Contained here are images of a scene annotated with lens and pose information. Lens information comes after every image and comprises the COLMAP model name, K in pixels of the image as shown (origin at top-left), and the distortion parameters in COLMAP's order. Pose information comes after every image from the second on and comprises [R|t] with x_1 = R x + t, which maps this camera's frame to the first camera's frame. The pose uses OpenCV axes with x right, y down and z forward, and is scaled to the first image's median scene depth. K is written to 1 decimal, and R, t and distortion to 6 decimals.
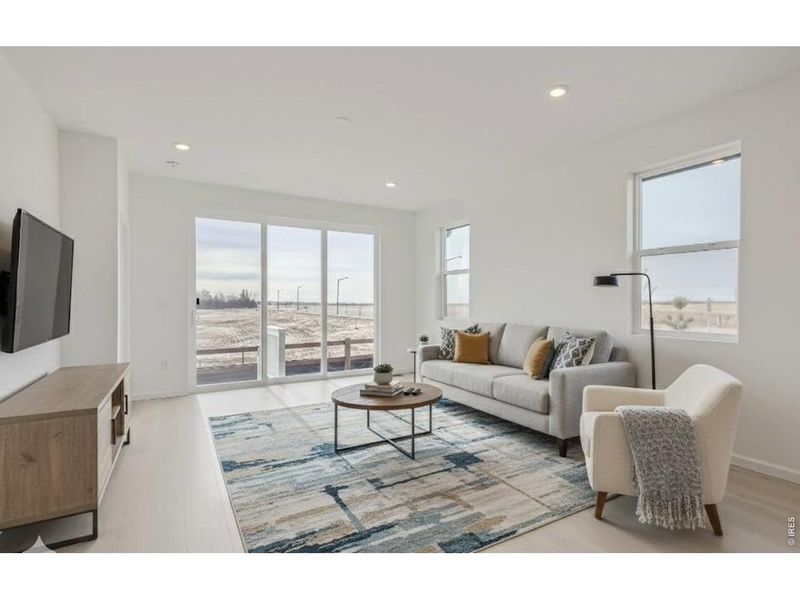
lens RADIAL K [[397.6, 0, 400.6], [0, 397.6, 301.2], [0, 0, 1]] dist [0.000567, 0.000032]
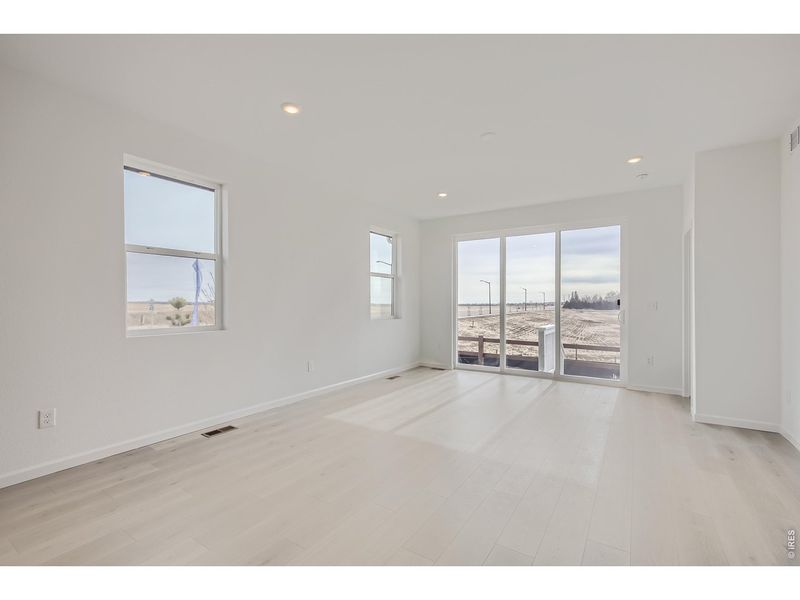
lens RADIAL K [[343.4, 0, 400.5], [0, 343.4, 300.5], [0, 0, 1]] dist [0.000113, -0.000041]
pose [[0.429389, -0.004080, -0.903110, 0.535631], [-0.000331, 0.999989, -0.004675, 0.000126], [0.903120, 0.002306, 0.429383, 0.339665]]
